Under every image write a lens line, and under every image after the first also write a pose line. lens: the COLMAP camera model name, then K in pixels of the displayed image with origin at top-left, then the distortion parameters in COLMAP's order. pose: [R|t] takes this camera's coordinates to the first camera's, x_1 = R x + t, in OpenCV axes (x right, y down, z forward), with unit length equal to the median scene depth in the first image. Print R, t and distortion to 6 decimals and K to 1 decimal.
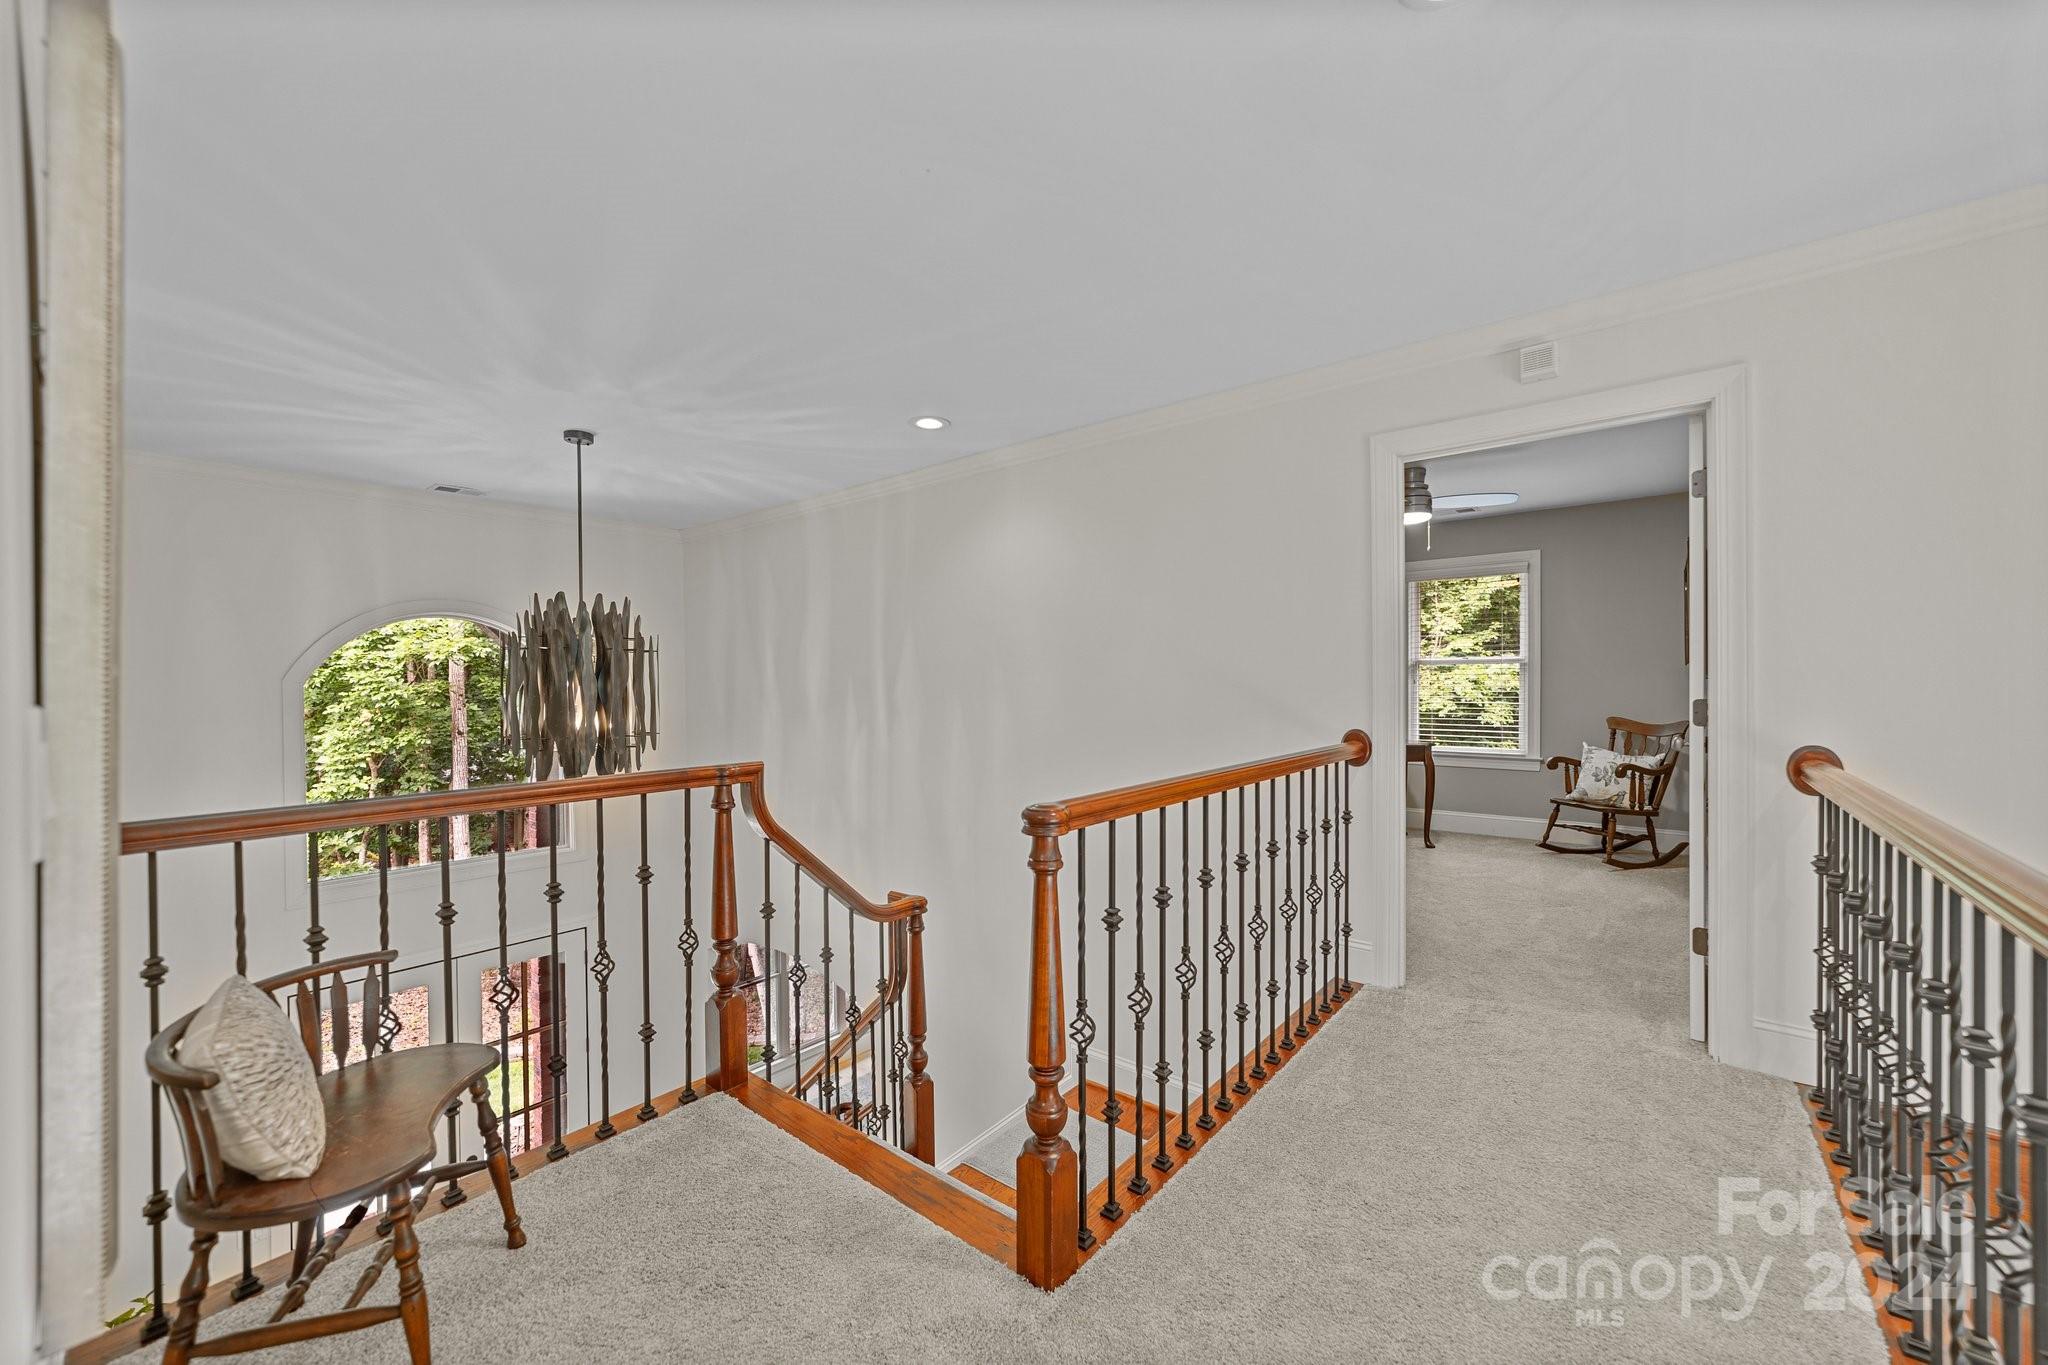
lens RADIAL K [[789.3, 0, 1024.9], [0, 789.3, 683.9], [0, 0, 1]] dist [-0.012845, 0.005077]
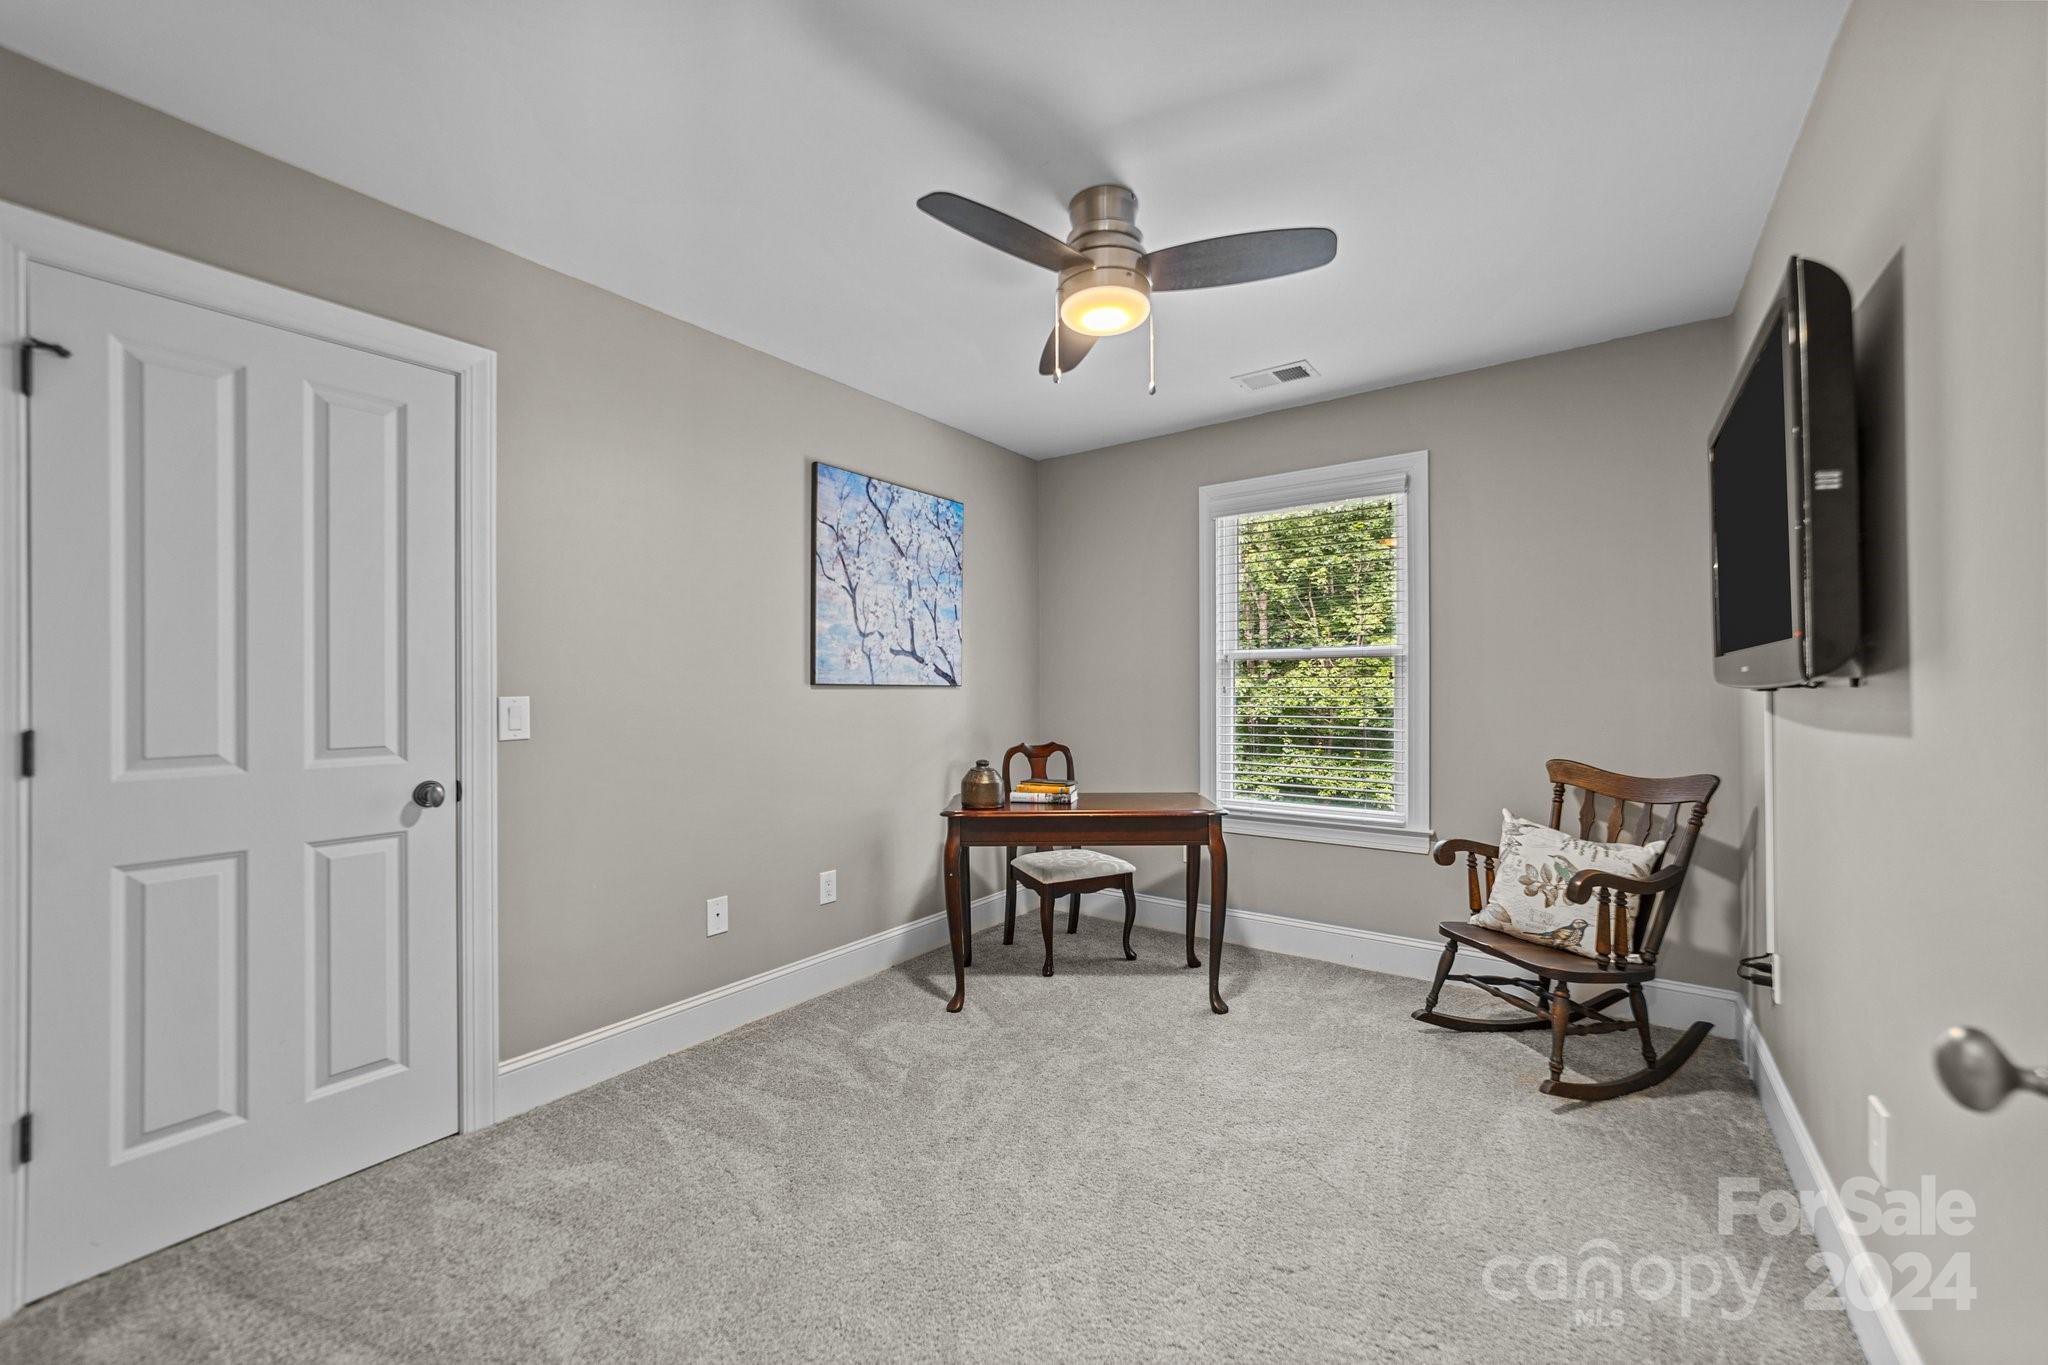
lens RADIAL K [[789.3, 0, 1022.1], [0, 789.3, 683.9], [0, 0, 1]] dist [-0.012845, 0.005077]
pose [[0.998532, -0.000150, 0.054159, 0.377511], [0.000456, 0.999984, -0.005642, -0.005186], [-0.054158, 0.005659, 0.998516, 0.514844]]
